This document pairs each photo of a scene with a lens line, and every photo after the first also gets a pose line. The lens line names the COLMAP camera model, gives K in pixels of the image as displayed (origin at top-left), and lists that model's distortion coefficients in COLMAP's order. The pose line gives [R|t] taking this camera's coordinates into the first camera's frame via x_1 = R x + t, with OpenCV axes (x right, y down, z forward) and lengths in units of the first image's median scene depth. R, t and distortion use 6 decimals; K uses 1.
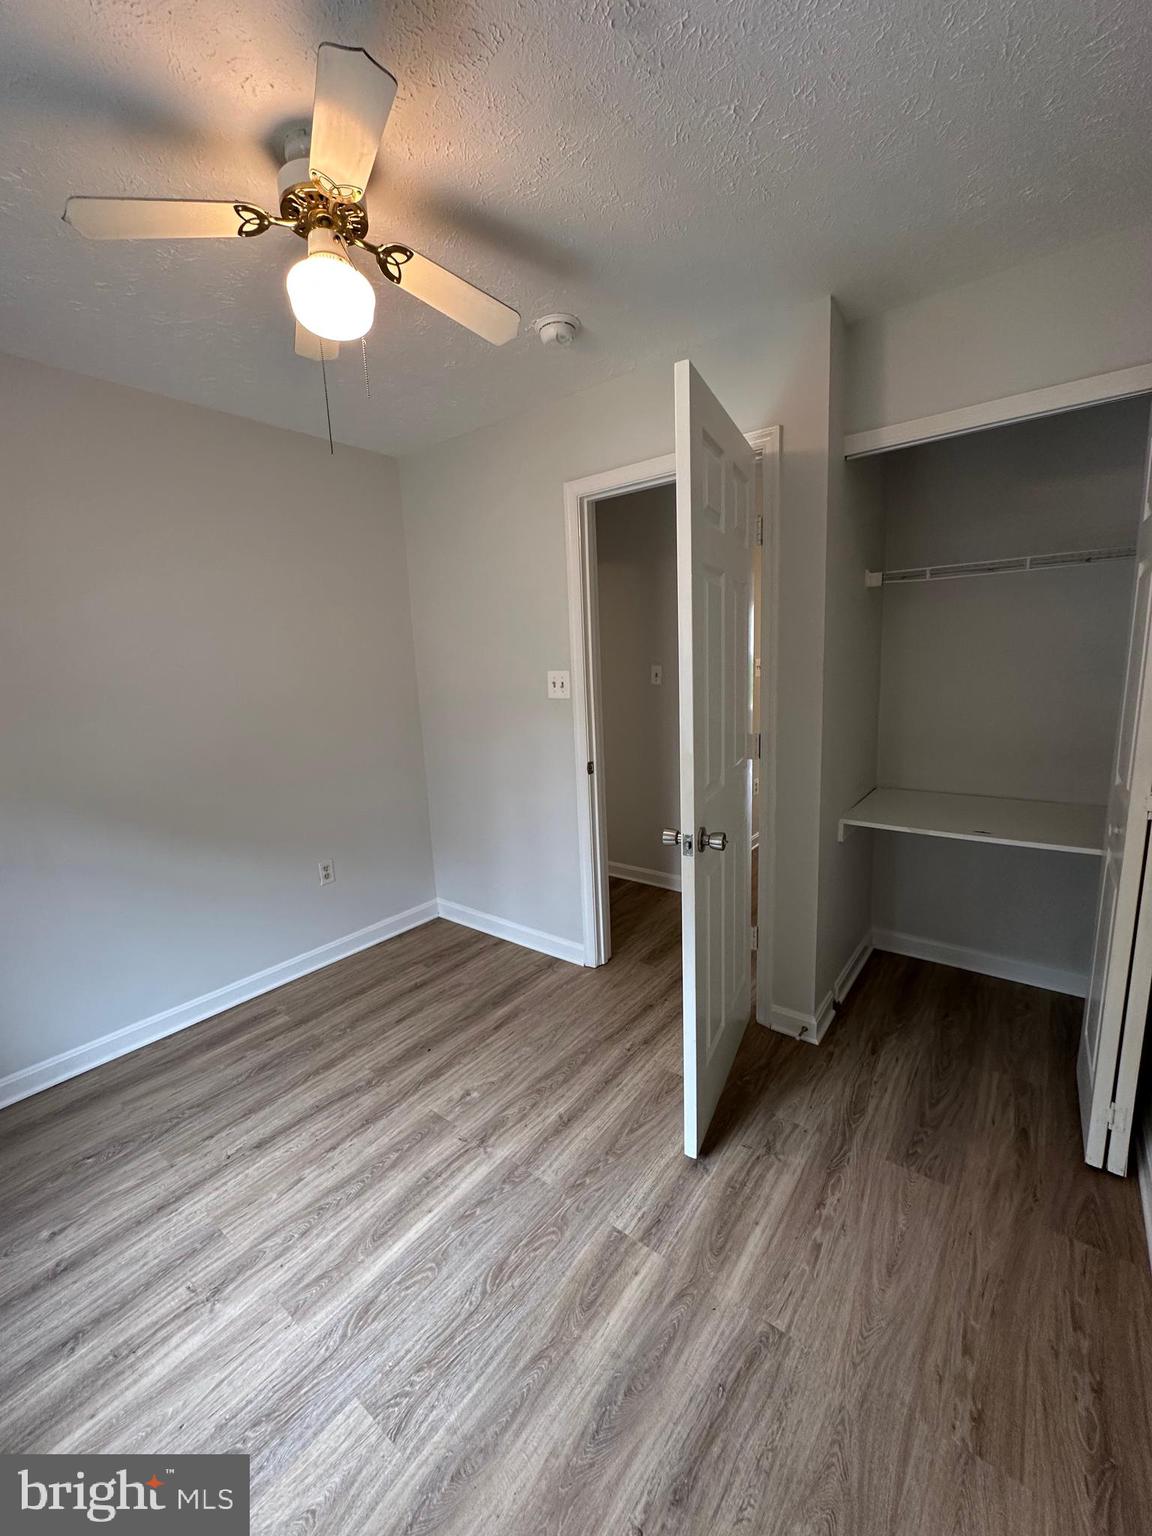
lens RADIAL K [[611.9, 0, 573.7], [0, 611.9, 767.4], [0, 0, 1]] dist [-0.002714, 0.000380]
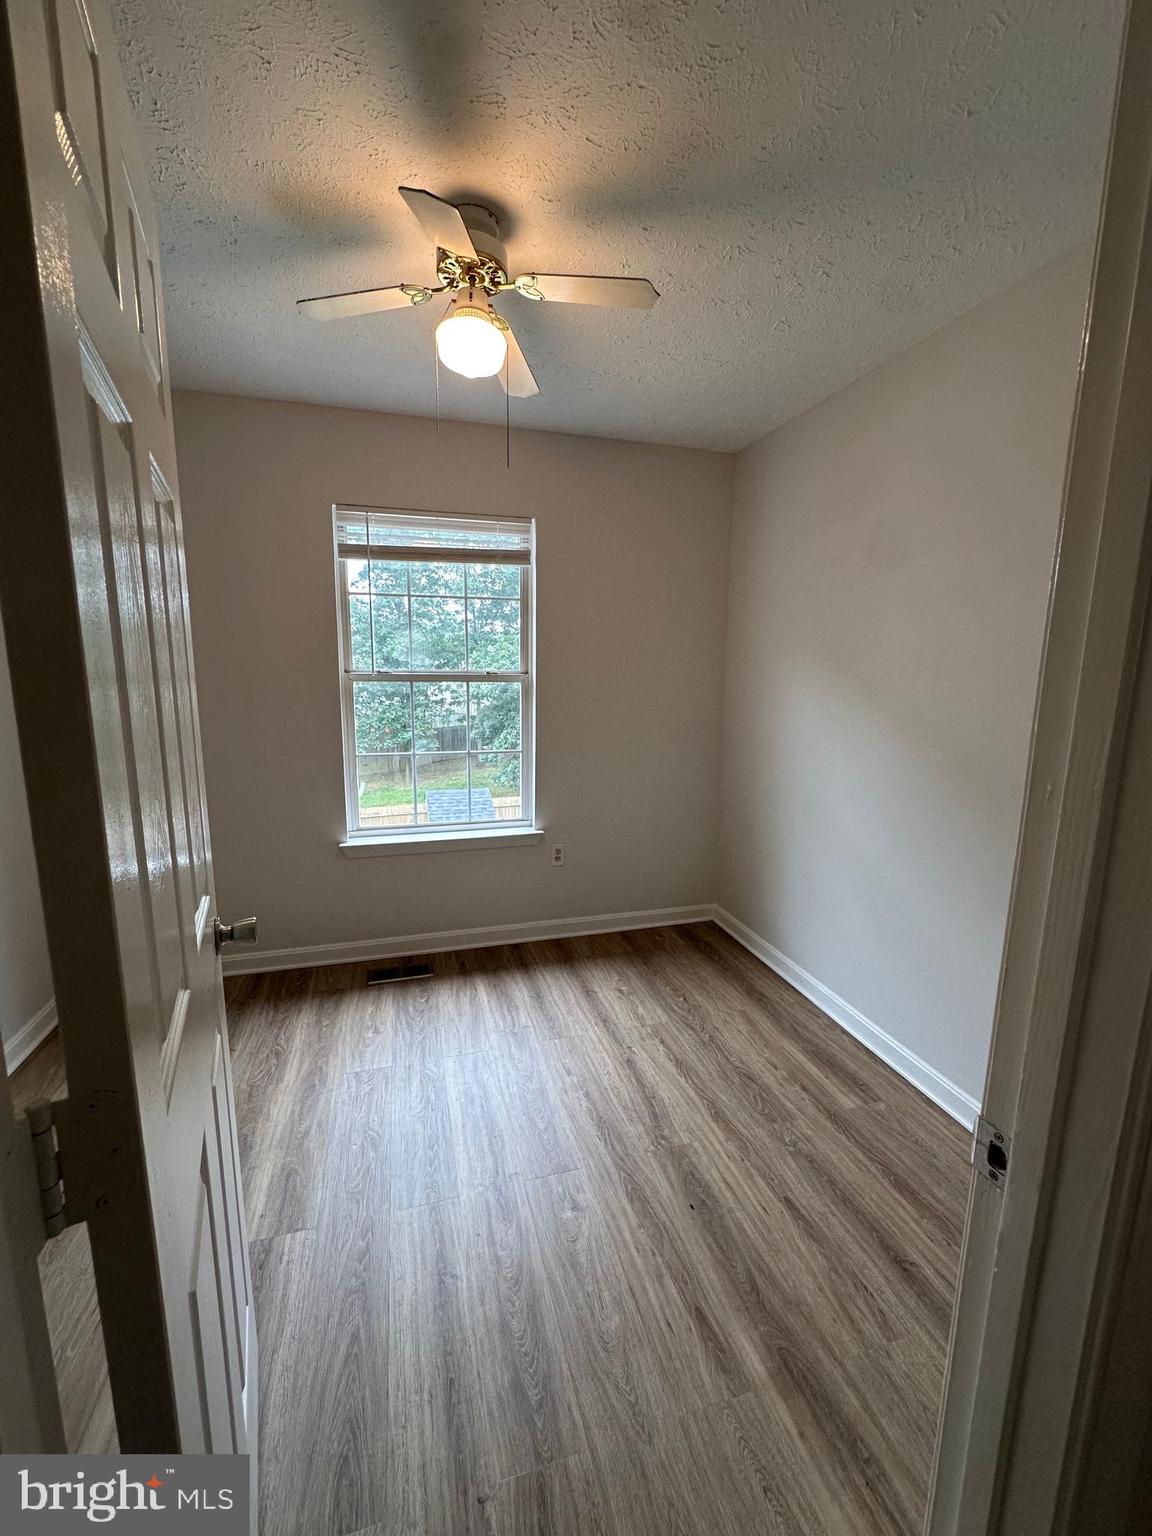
lens RADIAL K [[611.9, 0, 573.7], [0, 611.9, 767.4], [0, 0, 1]] dist [-0.002714, 0.000380]
pose [[-0.587777, 0.168649, -0.791249, 0.339294], [-0.126792, 0.946742, 0.295979, -0.223622], [0.799025, 0.274294, -0.535090, 1.216547]]
